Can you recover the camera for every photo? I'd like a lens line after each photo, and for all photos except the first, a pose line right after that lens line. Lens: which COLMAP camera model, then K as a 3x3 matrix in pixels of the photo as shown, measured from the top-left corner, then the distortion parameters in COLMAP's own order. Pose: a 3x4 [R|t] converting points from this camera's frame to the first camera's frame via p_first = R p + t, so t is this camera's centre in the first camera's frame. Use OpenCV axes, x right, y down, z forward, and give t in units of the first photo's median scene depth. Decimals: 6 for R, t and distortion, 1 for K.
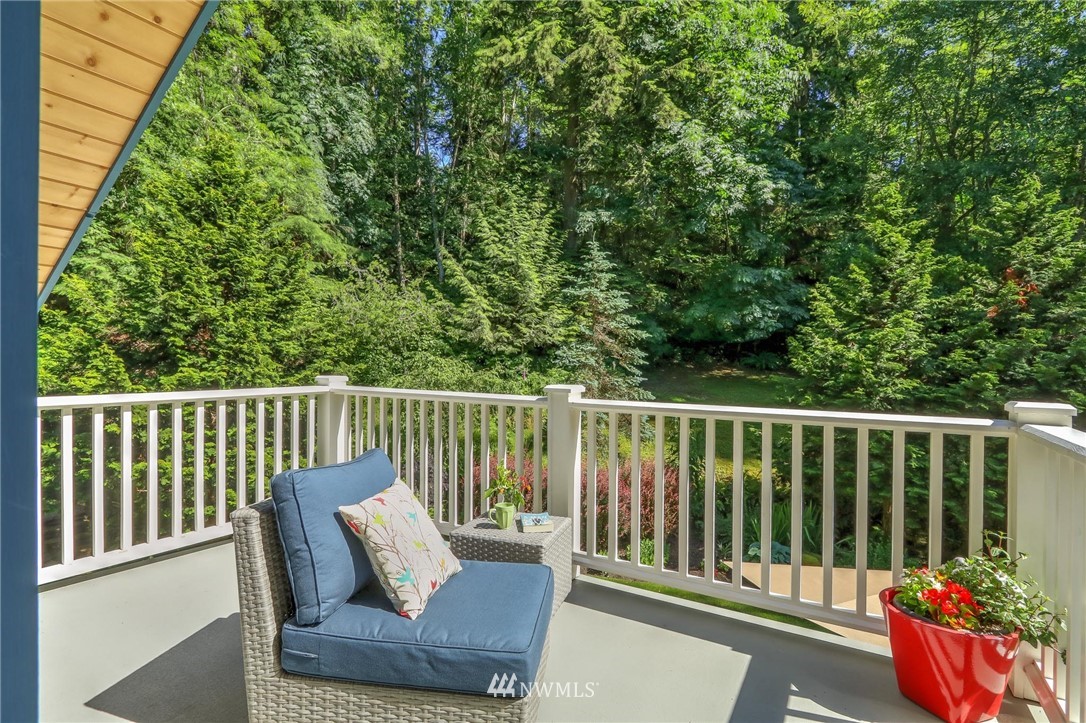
lens RADIAL K [[539.9, 0, 539.1], [0, 539.9, 362.1], [0, 0, 1]] dist [-0.015368, 0.000239]
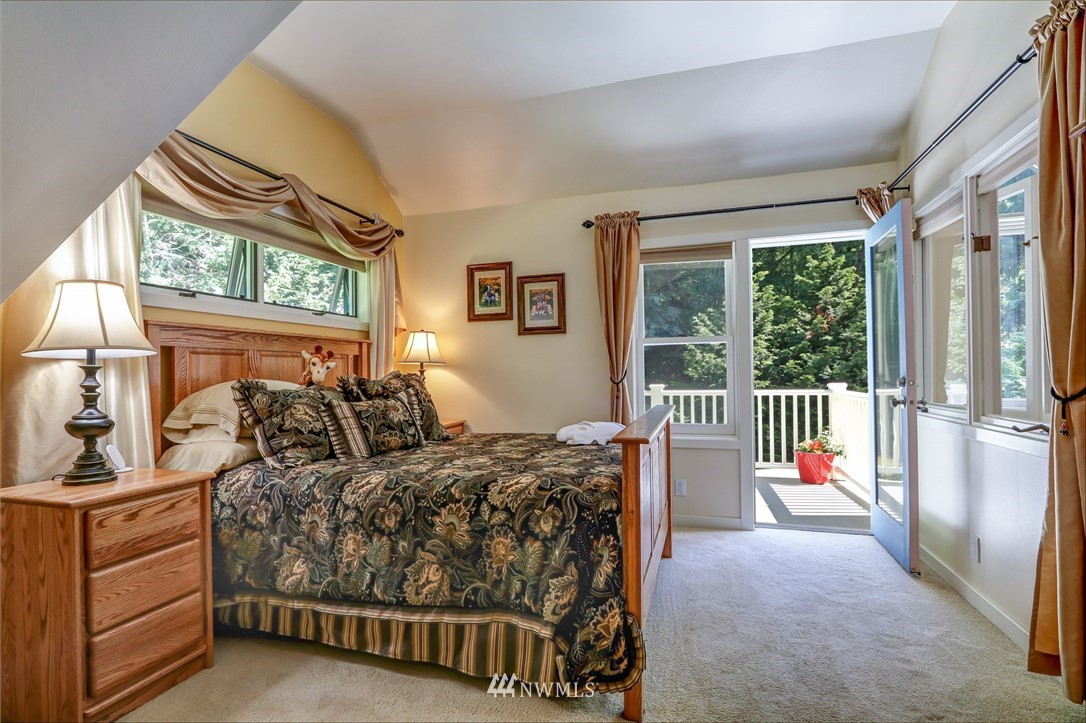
lens RADIAL K [[539.9, 0, 547.2], [0, 539.9, 370.1], [0, 0, 1]] dist [-0.015368, 0.000239]
pose [[0.966061, -0.022715, 0.257314, -0.261279], [0.024883, 0.999677, -0.005174, -0.004938], [-0.257114, 0.011401, 0.966314, -0.278774]]
